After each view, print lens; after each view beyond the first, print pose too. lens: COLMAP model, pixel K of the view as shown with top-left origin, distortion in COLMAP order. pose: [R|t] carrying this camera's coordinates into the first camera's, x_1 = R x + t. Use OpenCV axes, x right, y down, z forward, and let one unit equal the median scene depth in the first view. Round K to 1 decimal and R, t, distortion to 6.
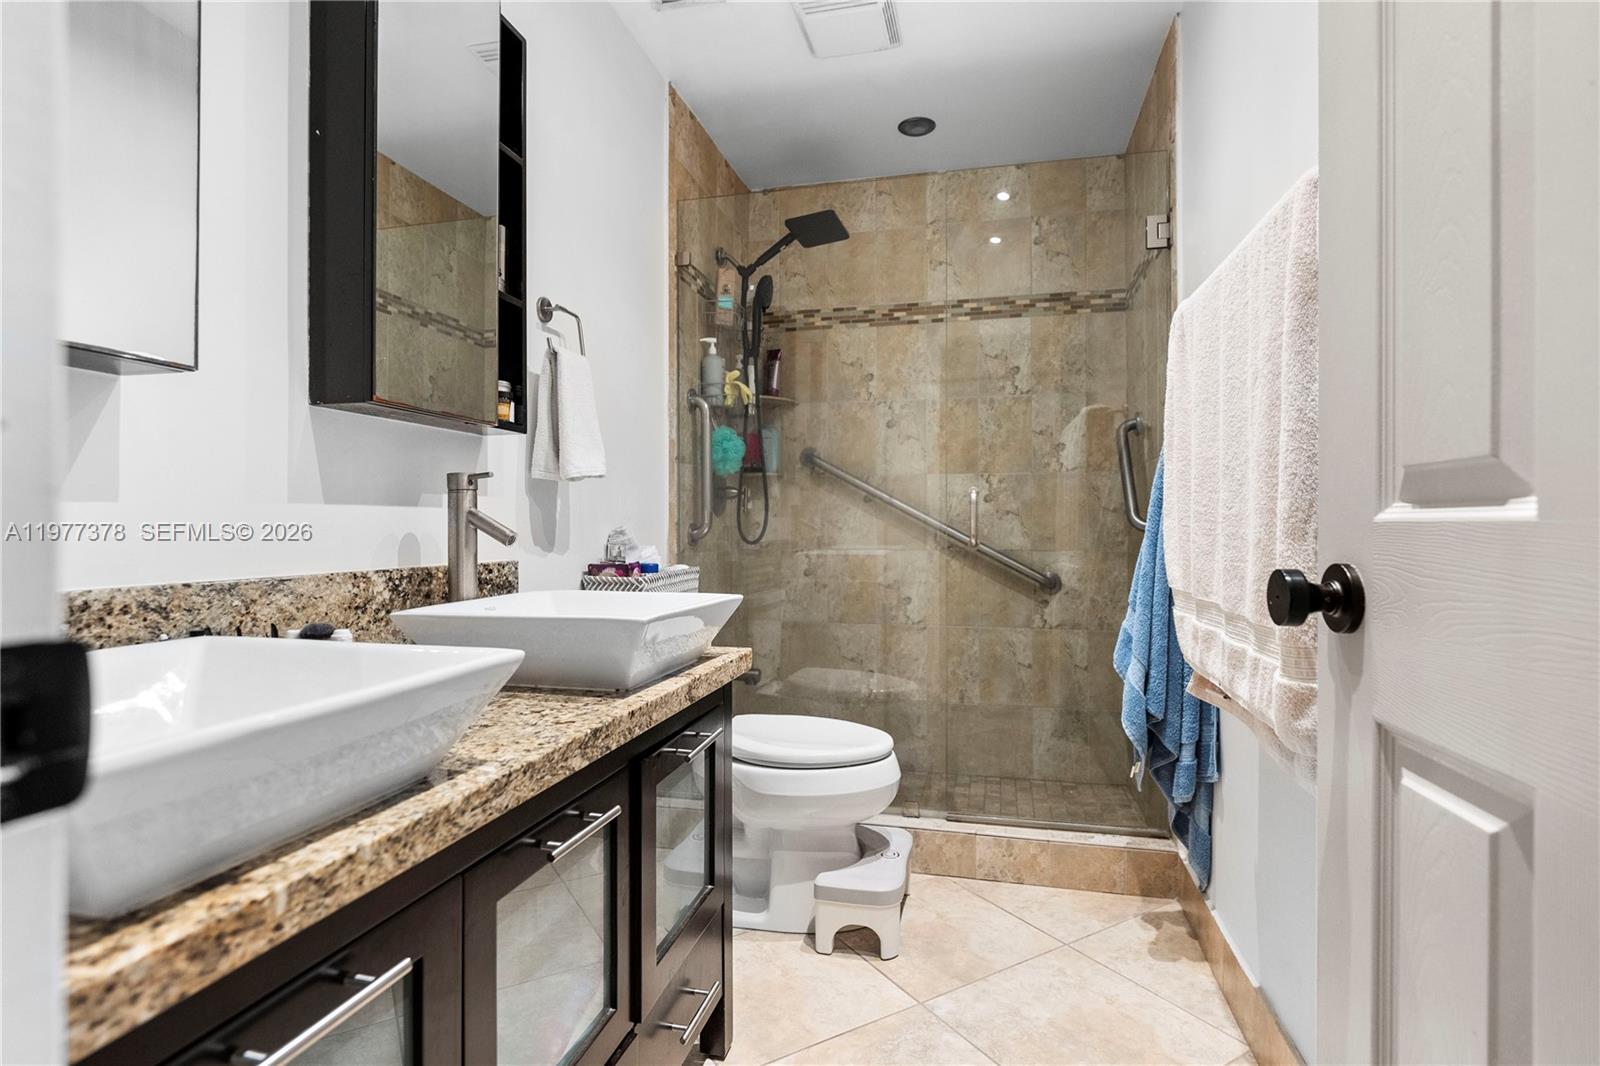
lens RADIAL K [[778.1, 0, 800.0], [0, 778.1, 533.0], [0, 0, 1]] dist [-0.023559, 0.000029]
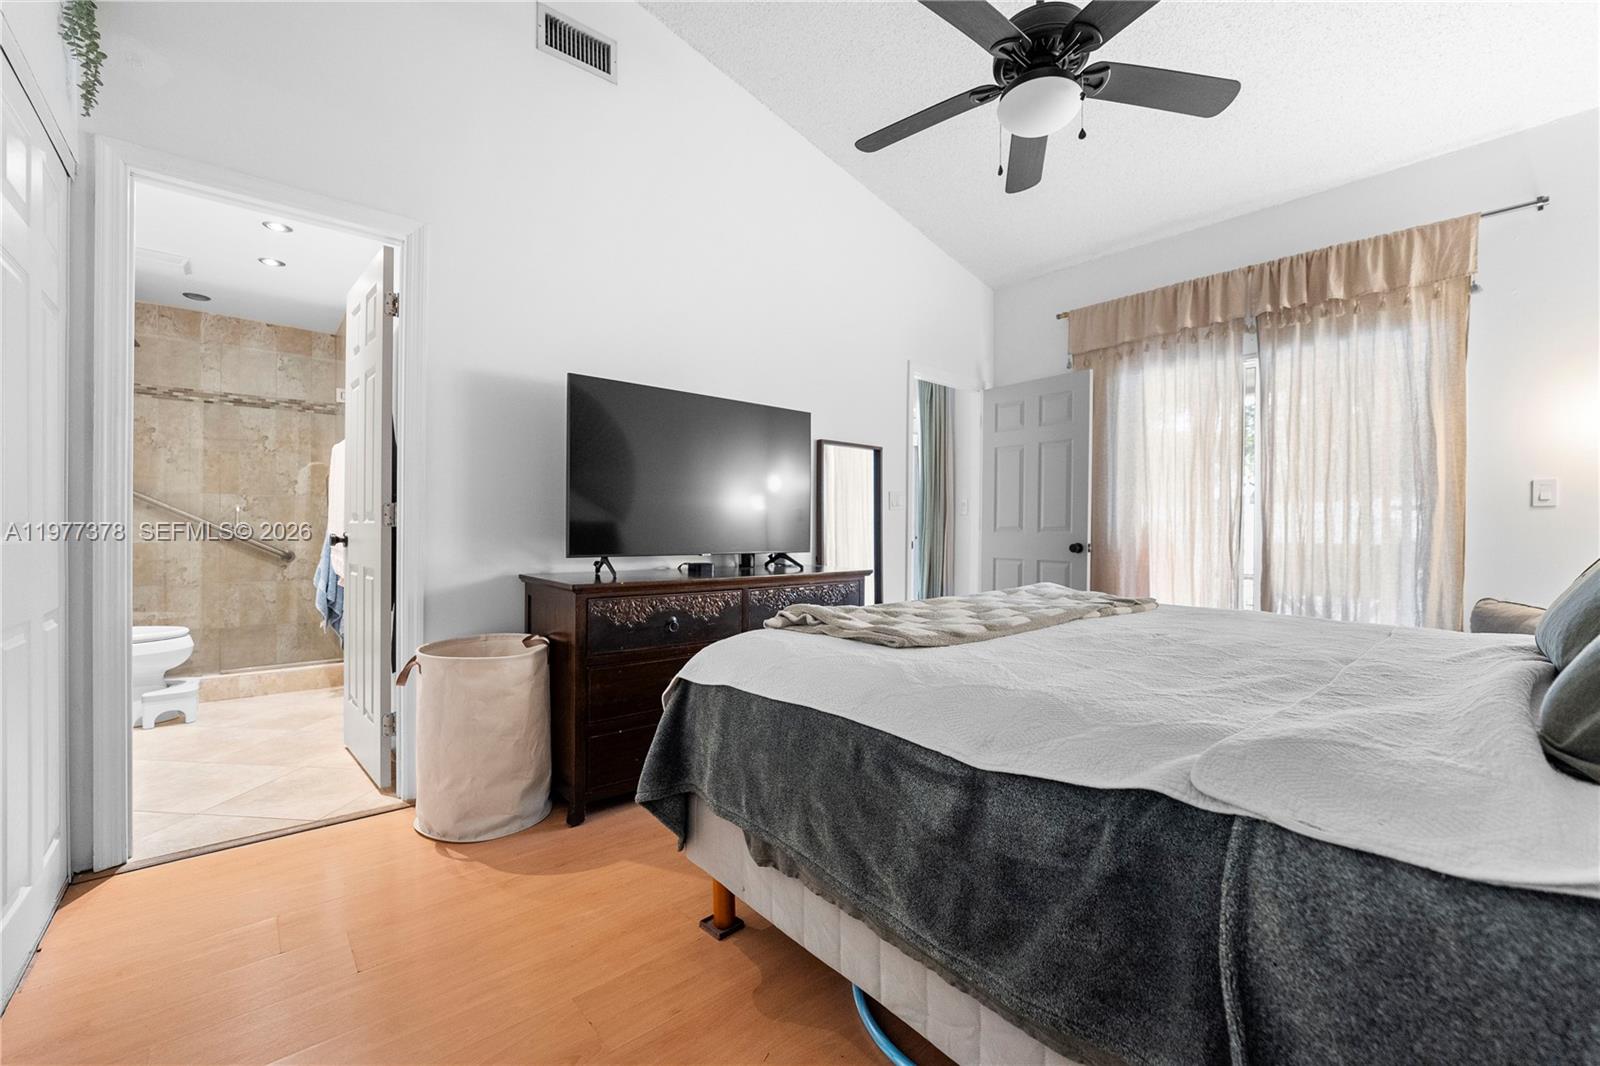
lens RADIAL K [[670.9, 0, 800.0], [0, 670.9, 533.0], [0, 0, 1]] dist [-0.002562, -0.000328]
pose [[0.593424, 0.002109, 0.804887, -0.235888], [-0.002670, 0.999996, -0.000652, 0.007590], [-0.804886, -0.001762, 0.593427, -0.919708]]
